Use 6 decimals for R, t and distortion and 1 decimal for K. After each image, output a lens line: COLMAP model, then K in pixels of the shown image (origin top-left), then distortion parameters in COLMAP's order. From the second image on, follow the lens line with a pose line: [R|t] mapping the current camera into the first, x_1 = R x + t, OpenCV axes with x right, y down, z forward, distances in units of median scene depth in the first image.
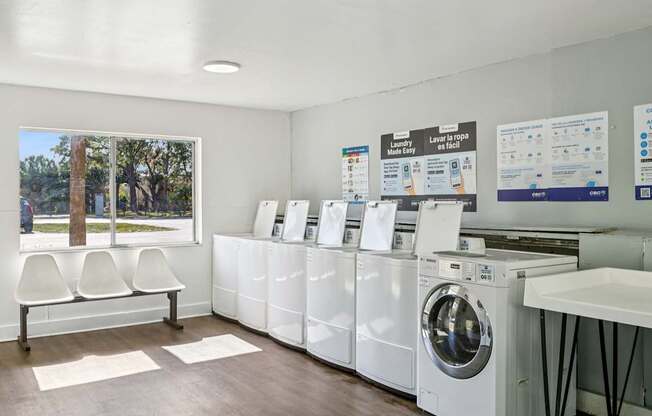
lens RADIAL K [[556.3, 0, 326.0], [0, 556.3, 208.0], [0, 0, 1]] dist [0.000617, 0.000791]
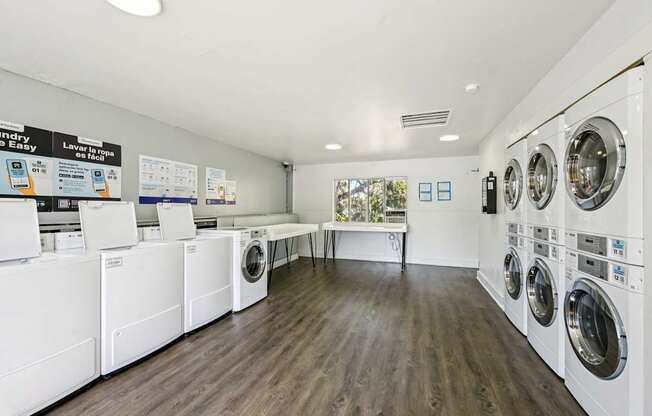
lens RADIAL K [[265.7, 0, 327.4], [0, 265.7, 210.4], [0, 0, 1]] dist [0.000226, -0.000005]
pose [[-0.580570, -0.004756, 0.814196, -0.551082], [0.010148, 0.999863, 0.013076, 0.001907], [-0.814147, 0.015854, -0.580442, 0.933495]]
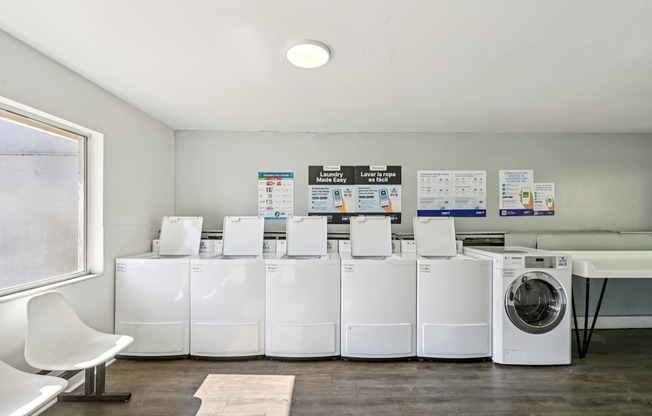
lens RADIAL K [[282.8, 0, 325.1], [0, 282.8, 216.9], [0, 0, 1]] dist [0.000962, -0.000052]
pose [[0.568376, 0.000786, 0.822768, -0.490786], [0.010585, 0.999910, -0.008268, -0.007739], [-0.822701, 0.013408, 0.568317, 0.699423]]
